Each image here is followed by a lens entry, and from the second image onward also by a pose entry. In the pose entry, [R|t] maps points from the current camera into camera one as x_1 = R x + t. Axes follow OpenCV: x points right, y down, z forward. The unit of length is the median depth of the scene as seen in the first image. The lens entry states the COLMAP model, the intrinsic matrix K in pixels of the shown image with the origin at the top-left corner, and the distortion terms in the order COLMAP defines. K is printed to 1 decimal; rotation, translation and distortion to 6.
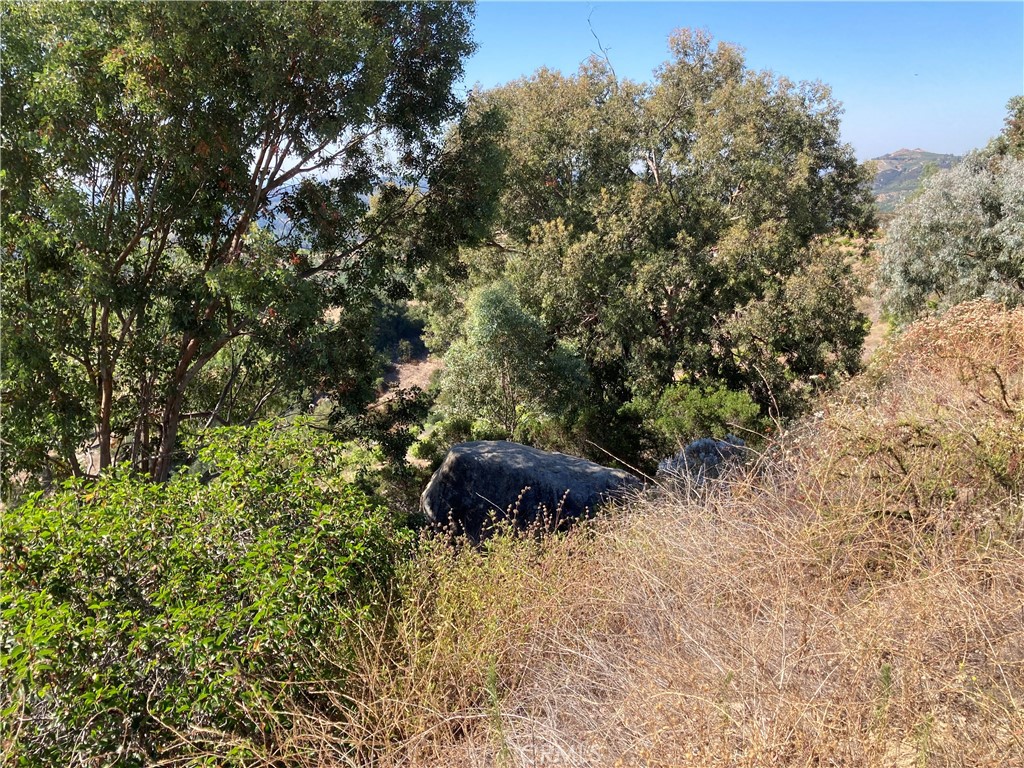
lens RADIAL K [[828.9, 0, 513.0], [0, 828.9, 394.7], [0, 0, 1]] dist [0.045281, -0.062647]
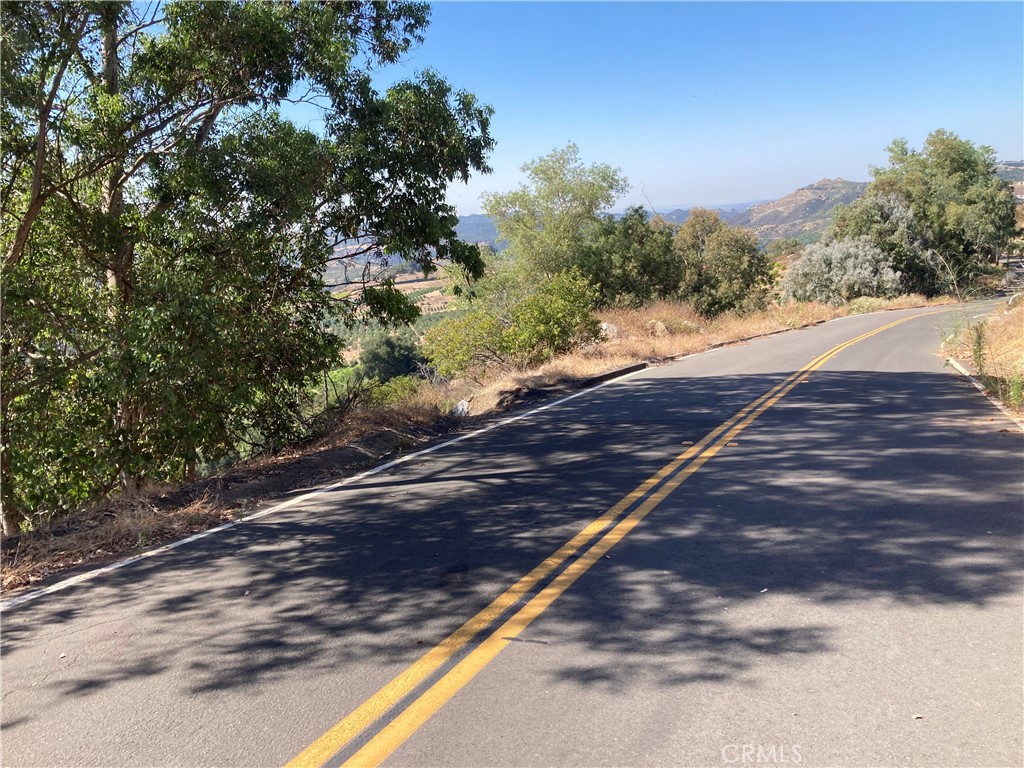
lens RADIAL K [[828.9, 0, 510.4], [0, 828.9, 385.2], [0, 0, 1]] dist [0.045281, -0.062647]
pose [[0.996556, -0.060755, 0.056435, -0.399785], [0.064044, 0.996235, -0.058424, 0.164603], [-0.052673, 0.061837, 0.996695, -1.103764]]
